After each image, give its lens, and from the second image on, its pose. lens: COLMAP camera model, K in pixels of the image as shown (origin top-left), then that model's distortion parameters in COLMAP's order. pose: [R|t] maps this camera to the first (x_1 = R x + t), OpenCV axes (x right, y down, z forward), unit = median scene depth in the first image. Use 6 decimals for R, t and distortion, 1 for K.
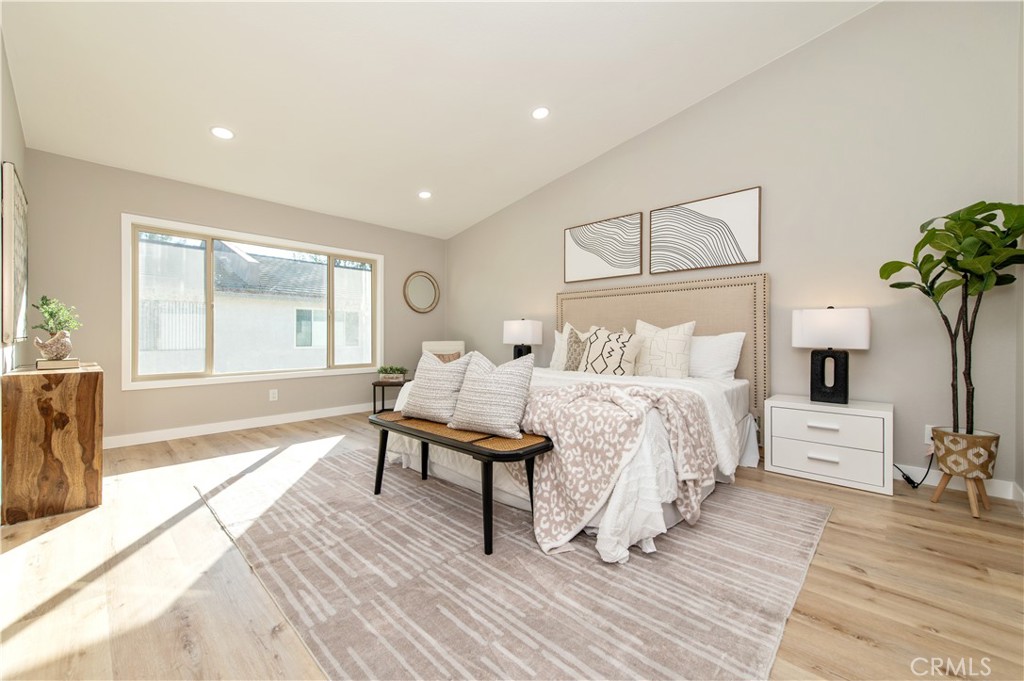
lens RADIAL K [[400.5, 0, 512.3], [0, 400.5, 338.7], [0, 0, 1]] dist [0.004259, 0.000505]
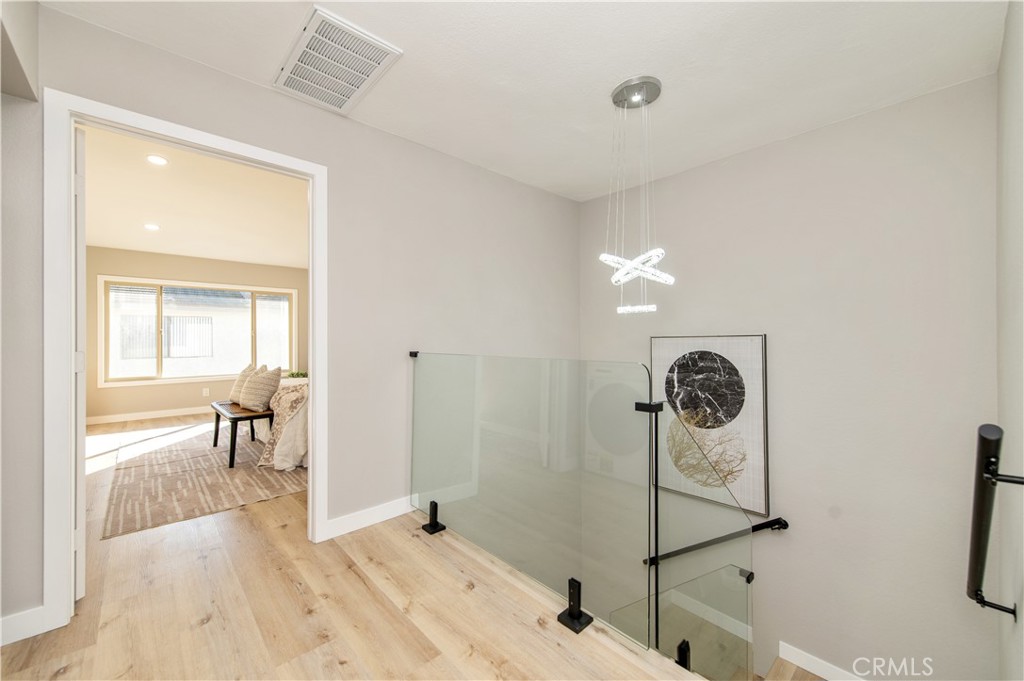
lens RADIAL K [[400.5, 0, 512.0], [0, 400.5, 341.3], [0, 0, 1]] dist [0.004259, 0.000505]
pose [[0.997683, -0.006535, -0.067715, 1.069853], [0.006411, 0.999977, -0.002052, -0.057576], [0.067727, 0.001613, 0.997703, -0.652000]]
